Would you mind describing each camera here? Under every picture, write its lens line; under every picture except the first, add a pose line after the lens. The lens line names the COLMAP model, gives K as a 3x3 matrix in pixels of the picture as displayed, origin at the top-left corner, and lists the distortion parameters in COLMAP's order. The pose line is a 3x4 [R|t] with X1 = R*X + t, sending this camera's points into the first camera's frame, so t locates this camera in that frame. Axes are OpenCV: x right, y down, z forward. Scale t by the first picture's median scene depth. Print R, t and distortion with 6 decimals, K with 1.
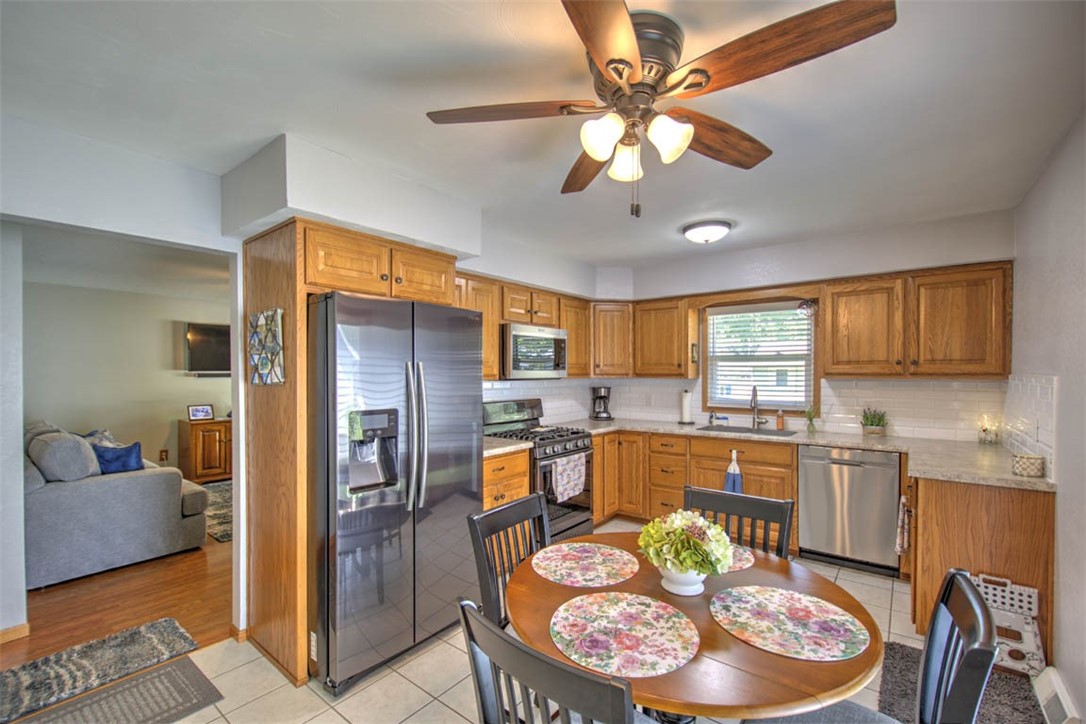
lens RADIAL K [[467.1, 0, 540.6], [0, 467.1, 368.6], [0, 0, 1]] dist [0.002064, 0.000267]
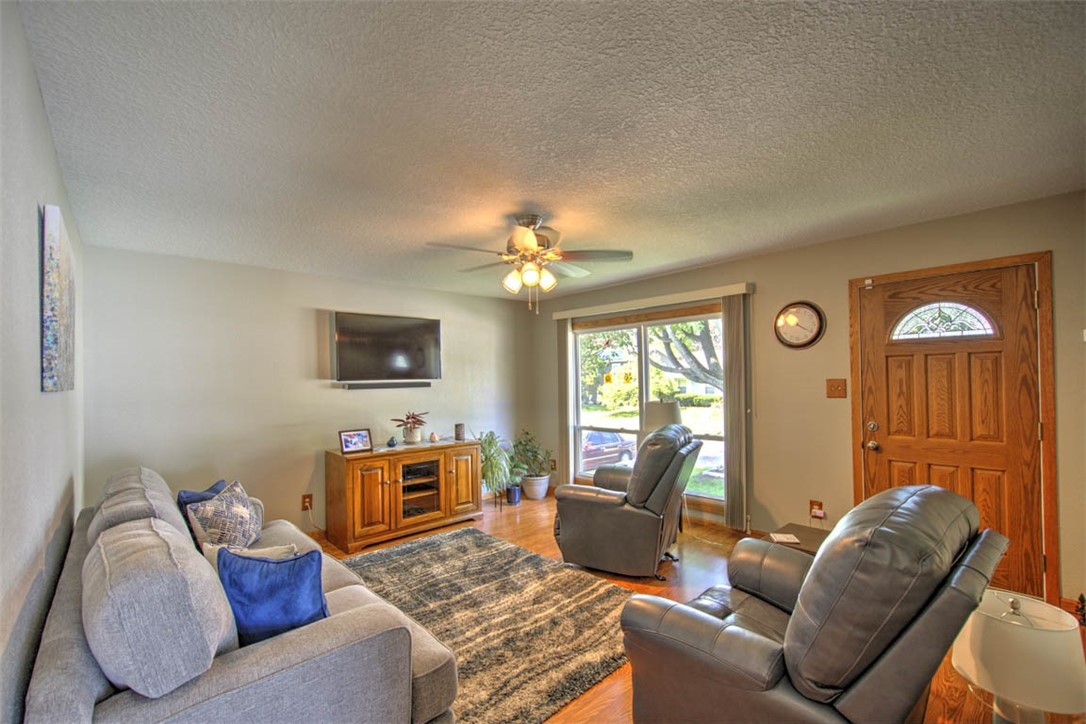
lens RADIAL K [[467.1, 0, 540.1], [0, 467.1, 371.3], [0, 0, 1]] dist [0.002064, 0.000267]
pose [[0.987432, -0.024498, -0.156133, -0.356148], [0.023066, 0.999674, -0.010978, 0.006023], [0.156351, 0.007239, 0.987675, 0.372345]]
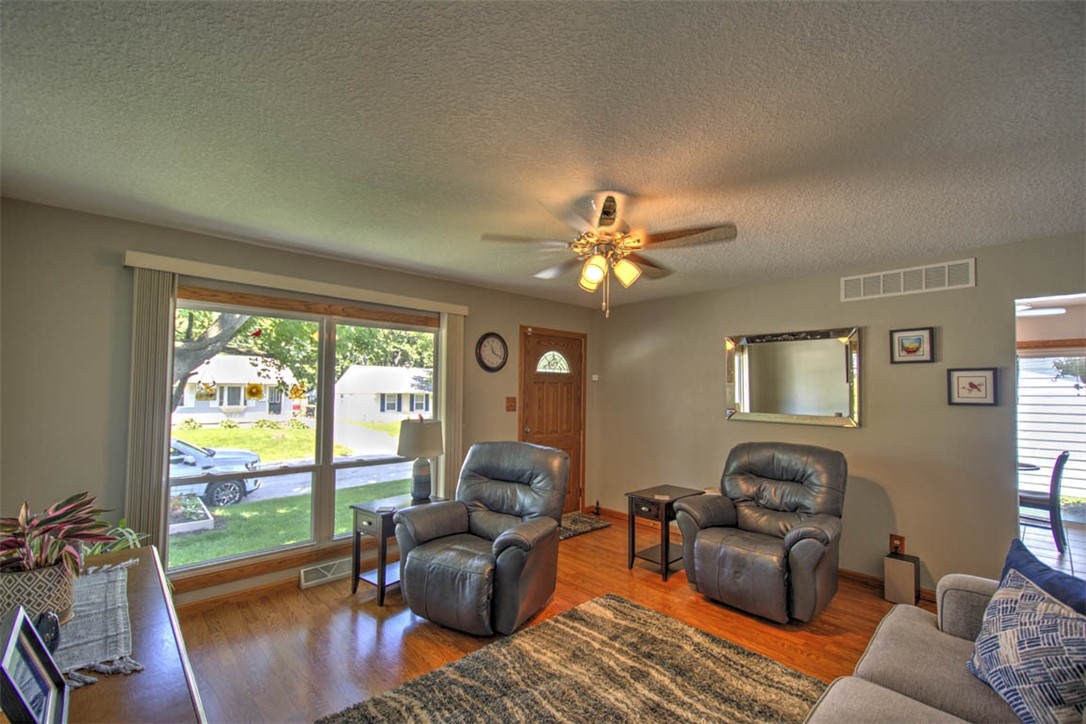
lens RADIAL K [[467.1, 0, 542.6], [0, 467.1, 377.7], [0, 0, 1]] dist [0.002064, 0.000267]
pose [[0.149209, 0.027238, 0.988430, -0.534544], [-0.013167, 0.999587, -0.025558, 0.005670], [-0.988718, -0.009201, 0.149506, 0.544584]]
